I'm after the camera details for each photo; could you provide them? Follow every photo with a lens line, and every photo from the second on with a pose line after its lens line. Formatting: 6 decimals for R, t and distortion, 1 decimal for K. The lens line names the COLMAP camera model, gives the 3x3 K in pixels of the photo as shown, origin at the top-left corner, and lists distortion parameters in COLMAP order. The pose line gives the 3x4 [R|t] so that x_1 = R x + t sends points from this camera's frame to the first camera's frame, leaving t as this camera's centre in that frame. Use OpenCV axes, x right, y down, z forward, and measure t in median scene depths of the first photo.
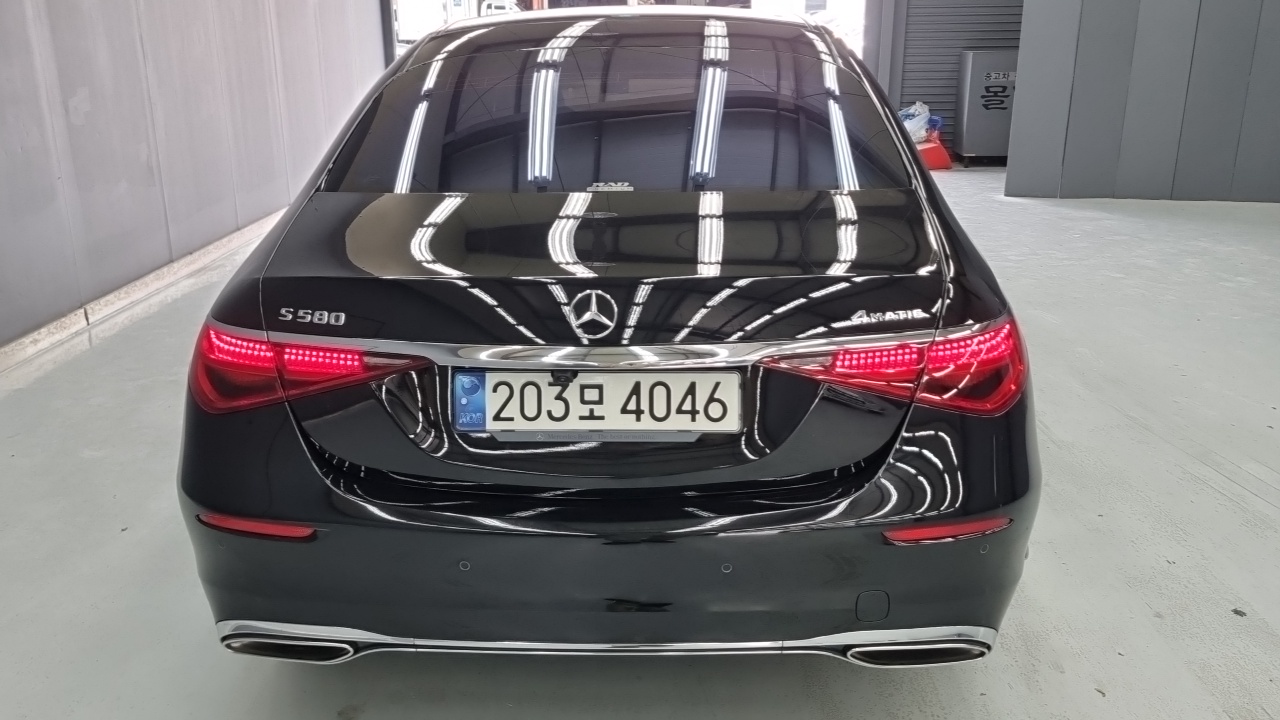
lens RADIAL K [[990.4, 0, 631.8], [0, 990.4, 366.2], [0, 0, 1]] dist [0.013603, 0.006555]
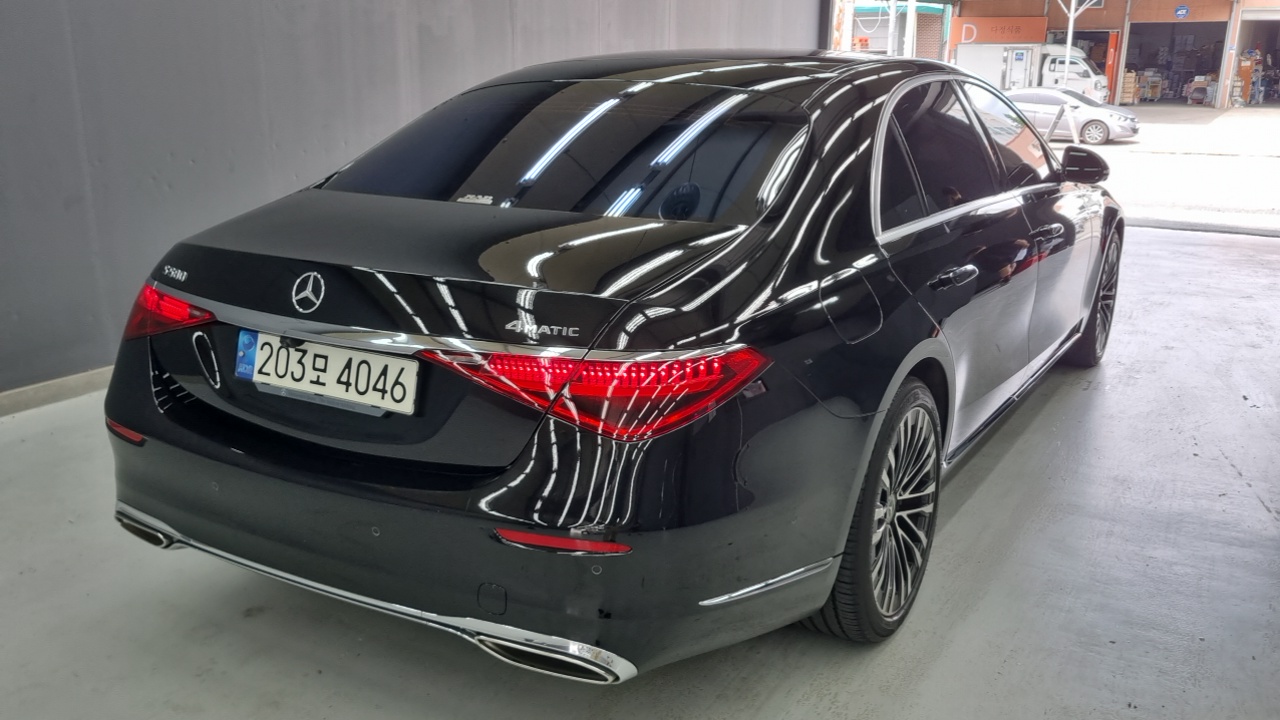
lens RADIAL K [[990.4, 0, 631.8], [0, 990.4, 366.2], [0, 0, 1]] dist [0.013603, 0.006555]
pose [[0.906797, 0.149488, -0.394173, 0.757441], [-0.170496, 0.985183, -0.018602, -0.009010], [0.385552, 0.084073, 0.918848, 0.065831]]
